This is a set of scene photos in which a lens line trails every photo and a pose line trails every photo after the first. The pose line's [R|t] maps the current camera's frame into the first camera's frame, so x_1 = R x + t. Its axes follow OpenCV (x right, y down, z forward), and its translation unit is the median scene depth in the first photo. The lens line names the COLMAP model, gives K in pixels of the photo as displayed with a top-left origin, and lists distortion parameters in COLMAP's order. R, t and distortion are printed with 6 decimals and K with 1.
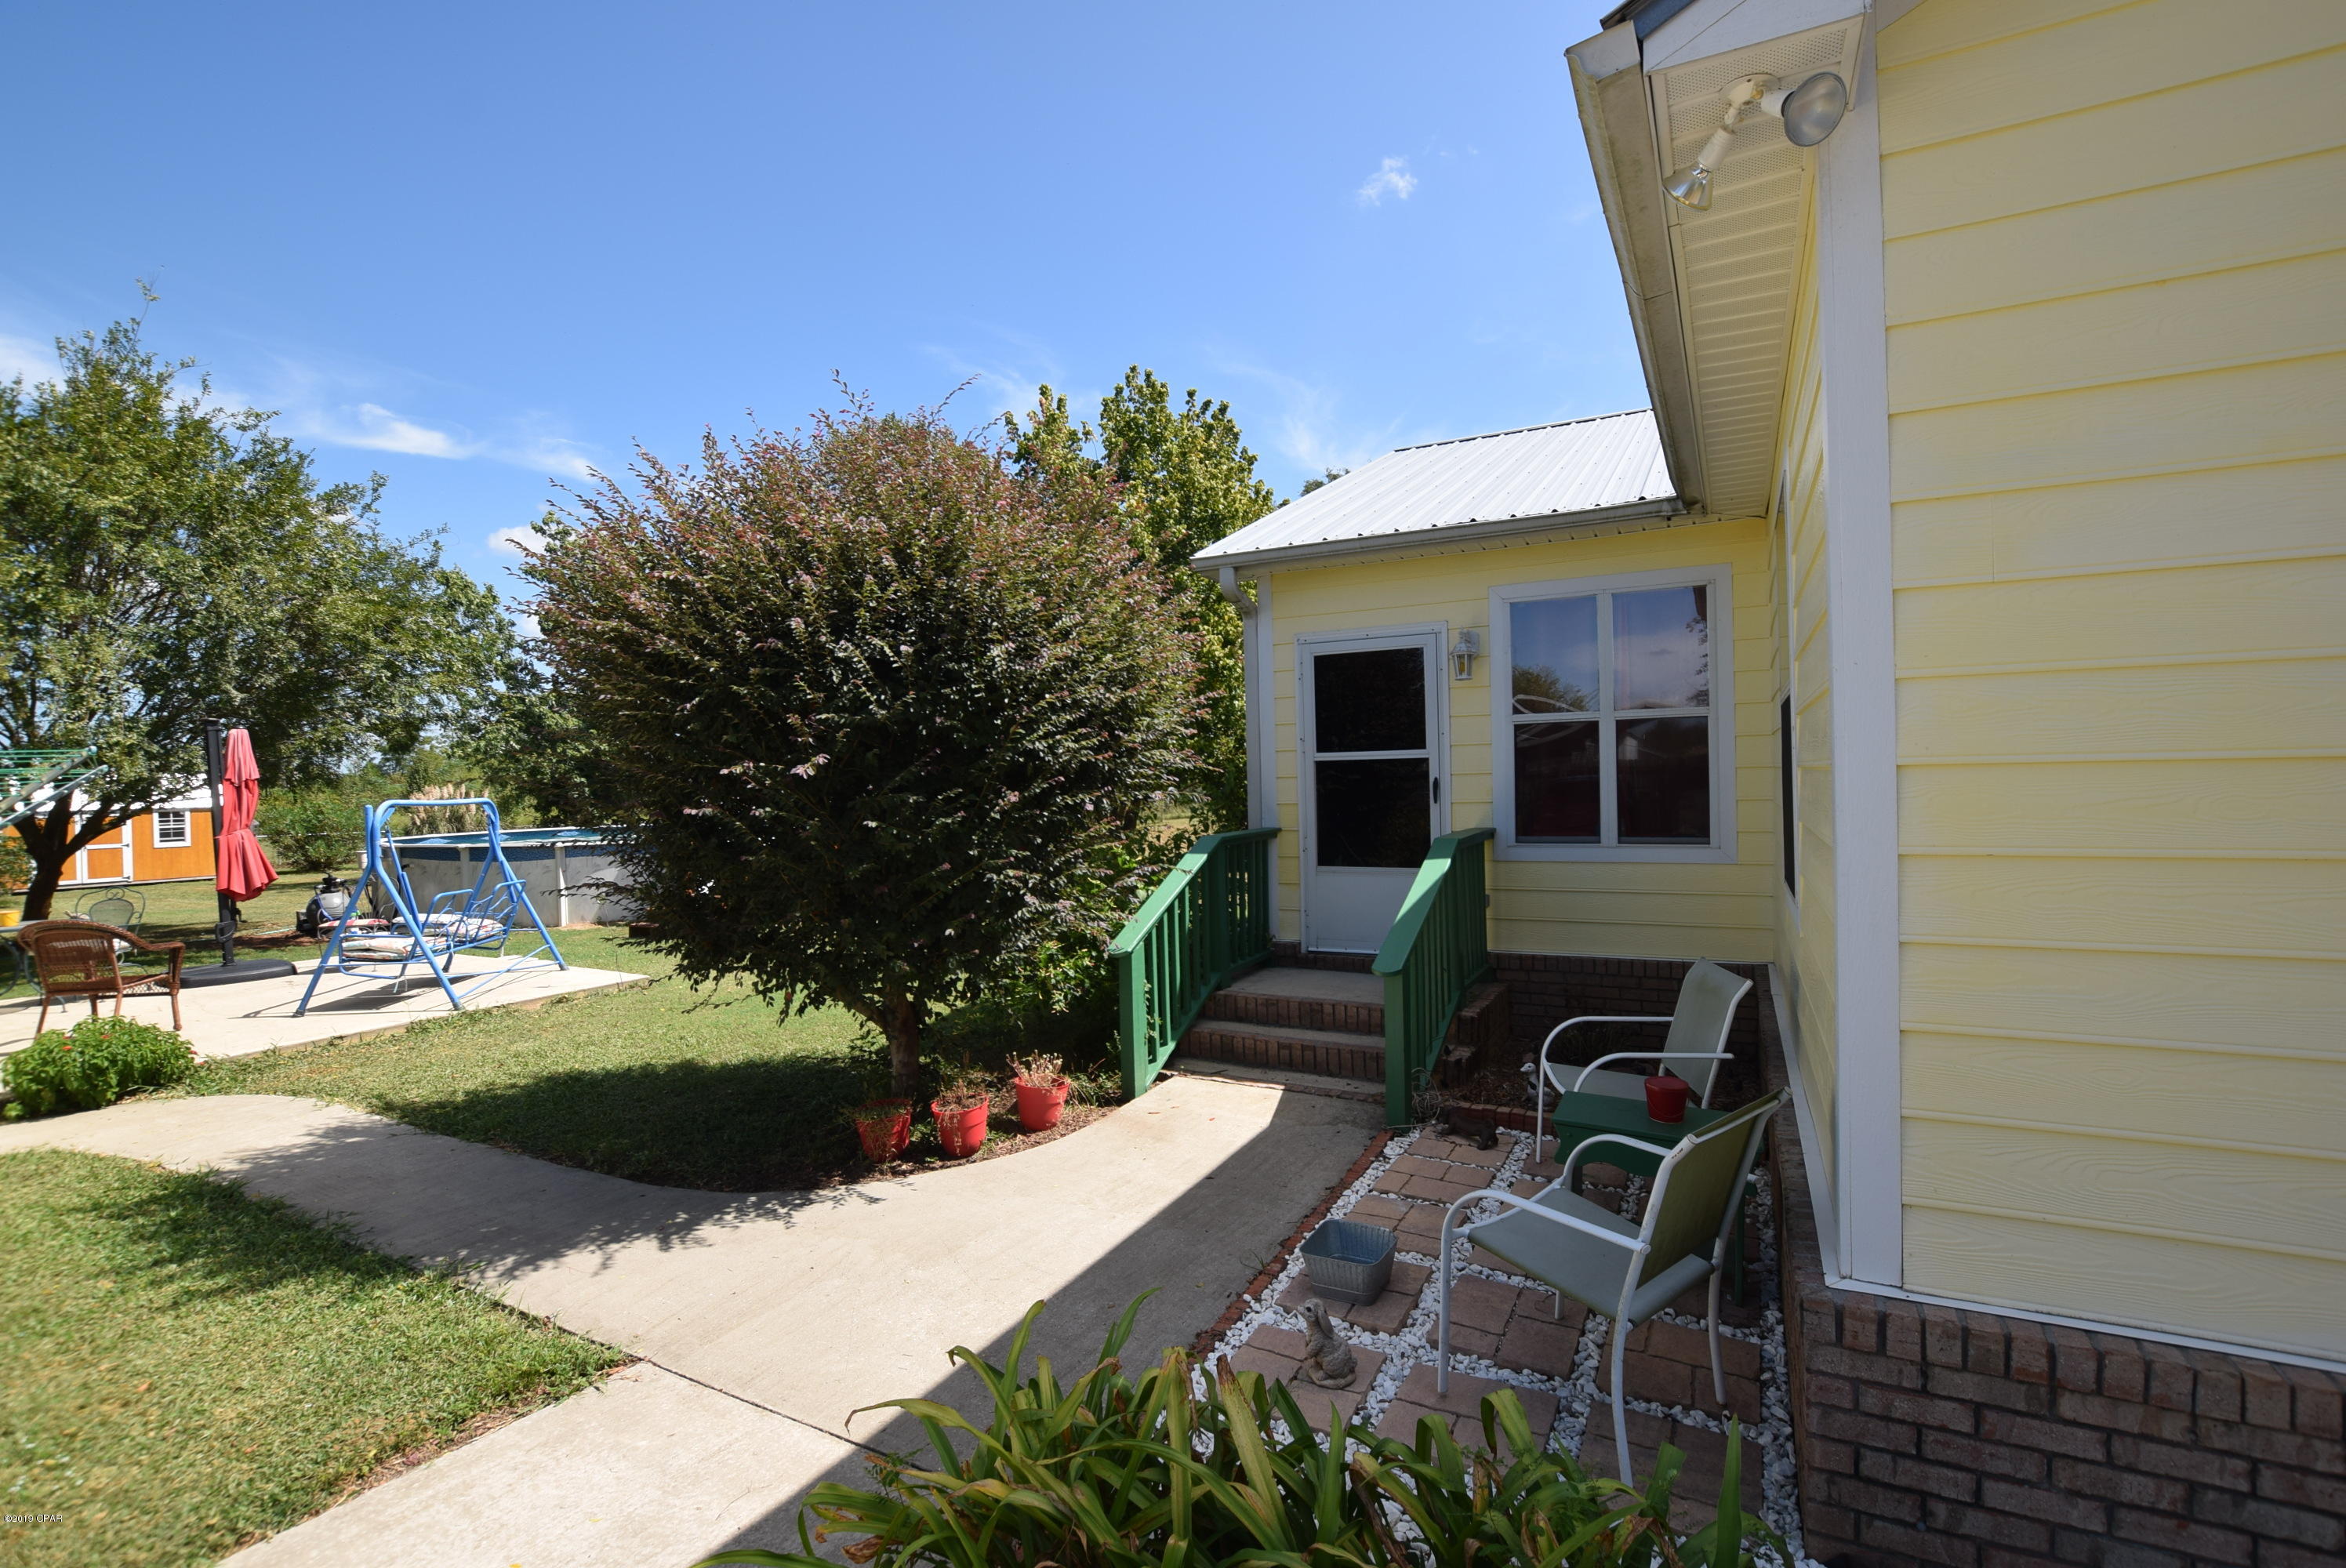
lens RADIAL K [[1036.9, 0, 1182.5], [0, 1036.9, 798.1], [0, 0, 1]] dist [-0.031682, 0.004172]
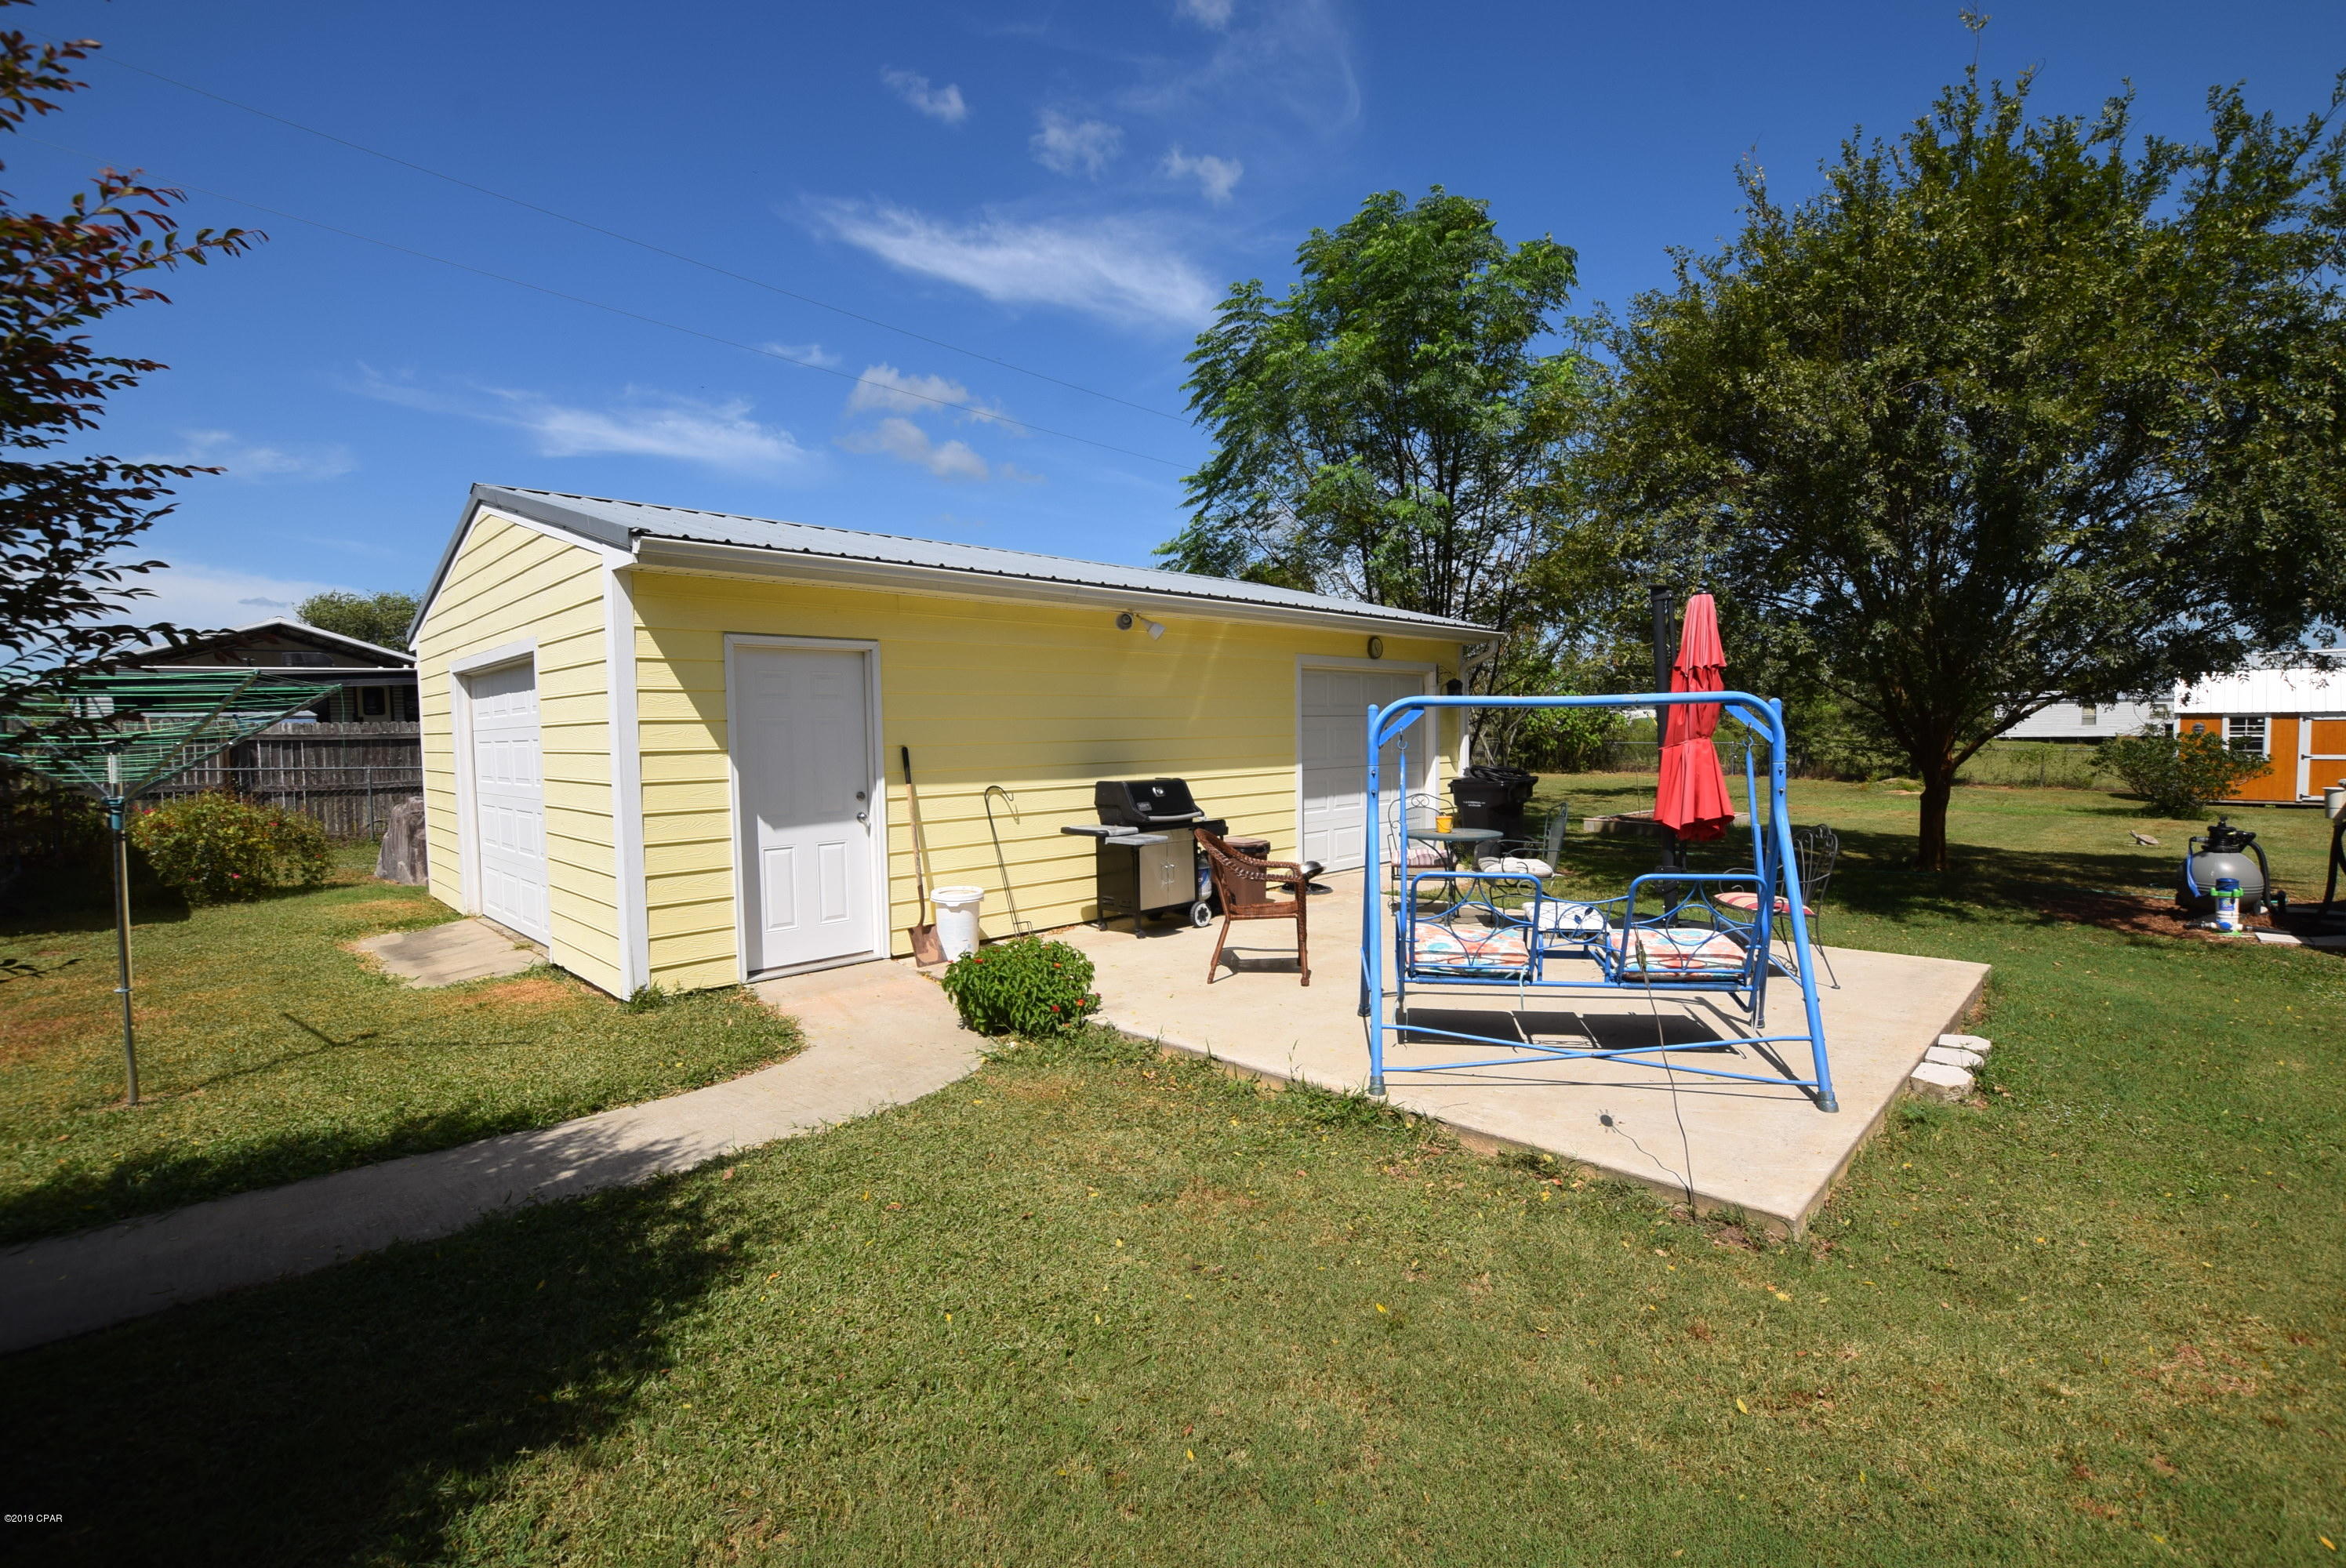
lens RADIAL K [[1036.9, 0, 1186.2], [0, 1036.9, 803.3], [0, 0, 1]] dist [-0.031682, 0.004172]
pose [[-0.289577, 0.093163, -0.952610, -0.088676], [0.008348, 0.995460, 0.094816, 0.002273], [0.957118, 0.019504, -0.289040, 0.531306]]
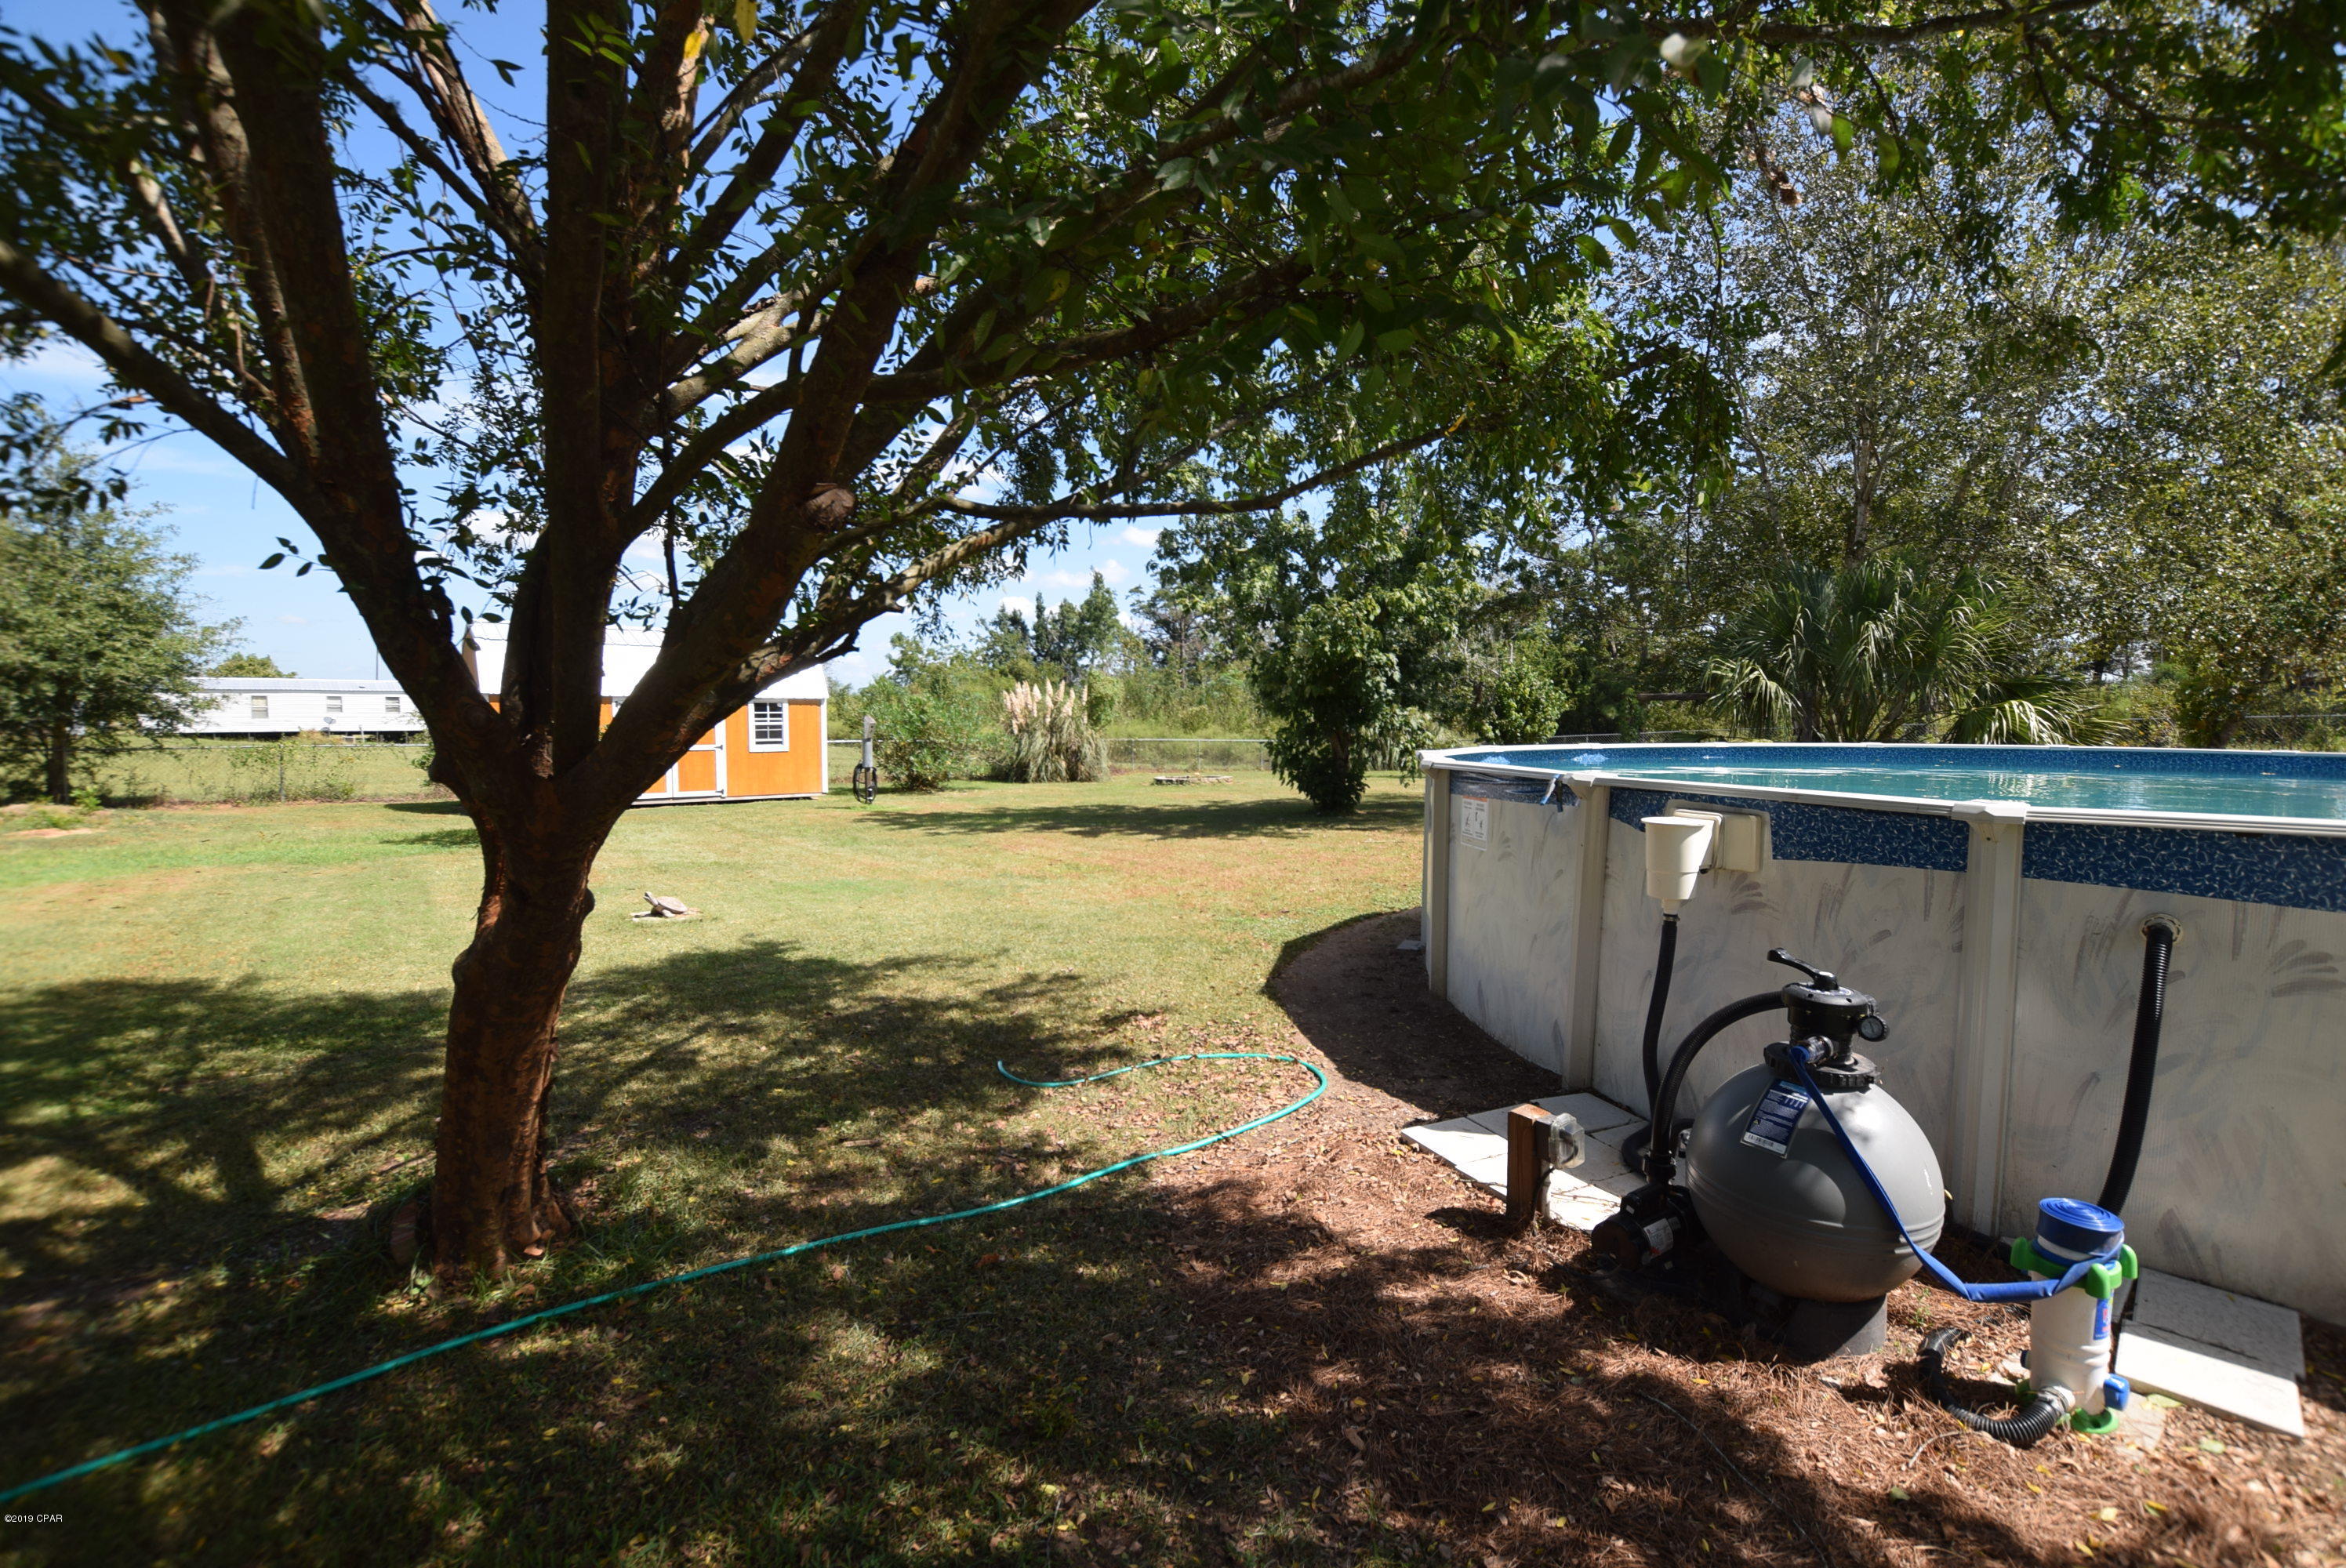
lens RADIAL K [[1036.9, 0, 1180.1], [0, 1036.9, 776.9], [0, 0, 1]] dist [-0.031682, 0.004172]
pose [[0.929585, 0.044782, -0.365878, -0.788833], [-0.026805, 0.998177, 0.054069, 0.032109], [0.367632, -0.040454, 0.929091, 0.725123]]
